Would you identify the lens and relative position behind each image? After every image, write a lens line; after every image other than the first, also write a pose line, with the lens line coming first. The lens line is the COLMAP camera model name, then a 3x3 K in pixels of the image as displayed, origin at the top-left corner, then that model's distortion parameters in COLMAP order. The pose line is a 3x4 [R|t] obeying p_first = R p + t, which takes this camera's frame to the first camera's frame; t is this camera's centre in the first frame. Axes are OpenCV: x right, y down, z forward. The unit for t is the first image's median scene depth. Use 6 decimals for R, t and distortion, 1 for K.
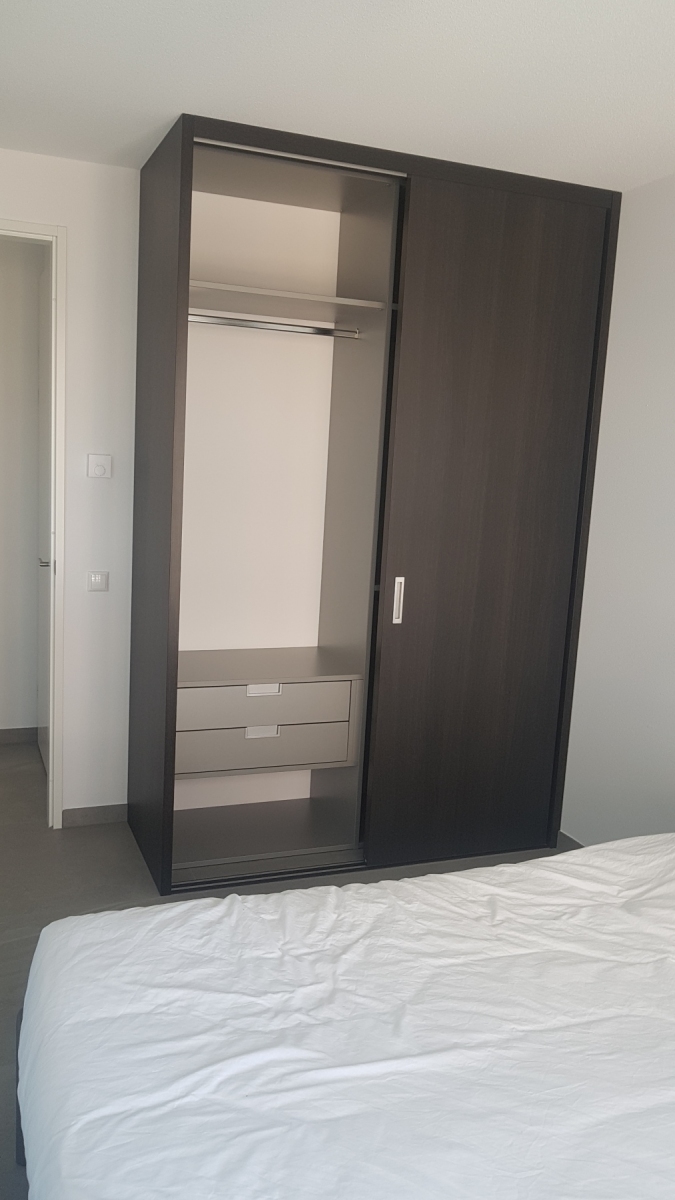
lens RADIAL K [[970.6, 0, 334.5], [0, 970.6, 600.1], [0, 0, 1]] dist [-0.005636, -0.008754]
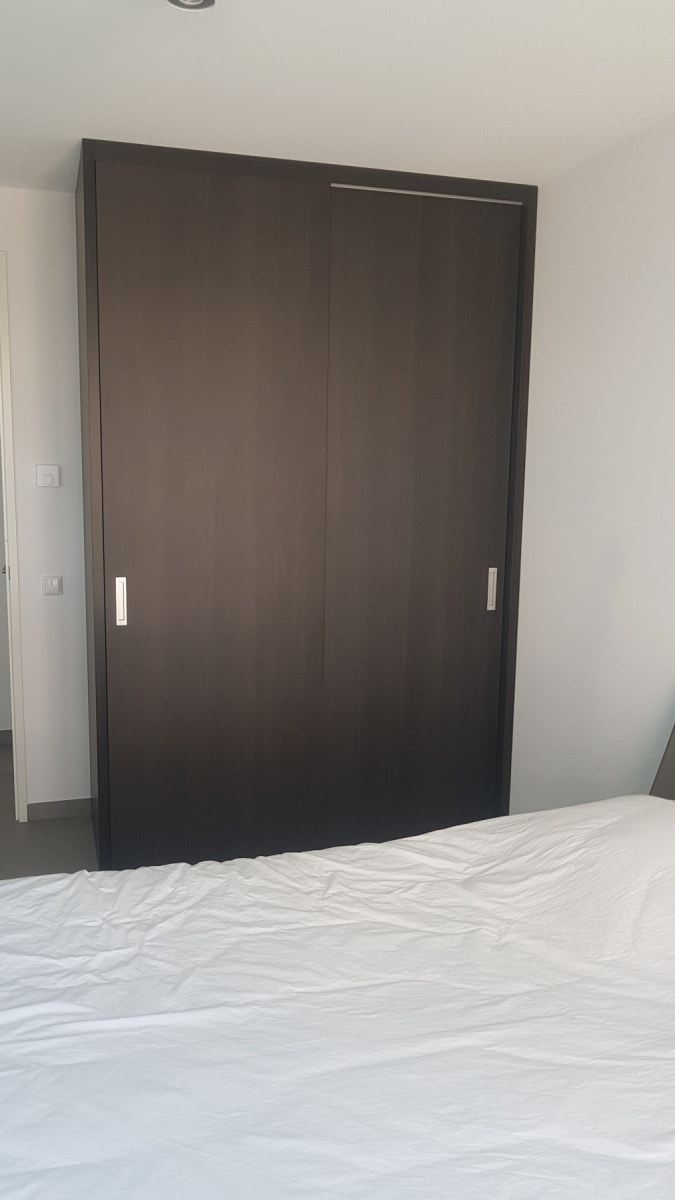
lens RADIAL K [[970.6, 0, 341.4], [0, 970.6, 600.3], [0, 0, 1]] dist [-0.005636, -0.008754]
pose [[0.996203, -0.026360, -0.082970, 0.302109], [0.025673, 0.999627, -0.009334, 0.028439], [0.083185, 0.007169, 0.996508, -0.039131]]
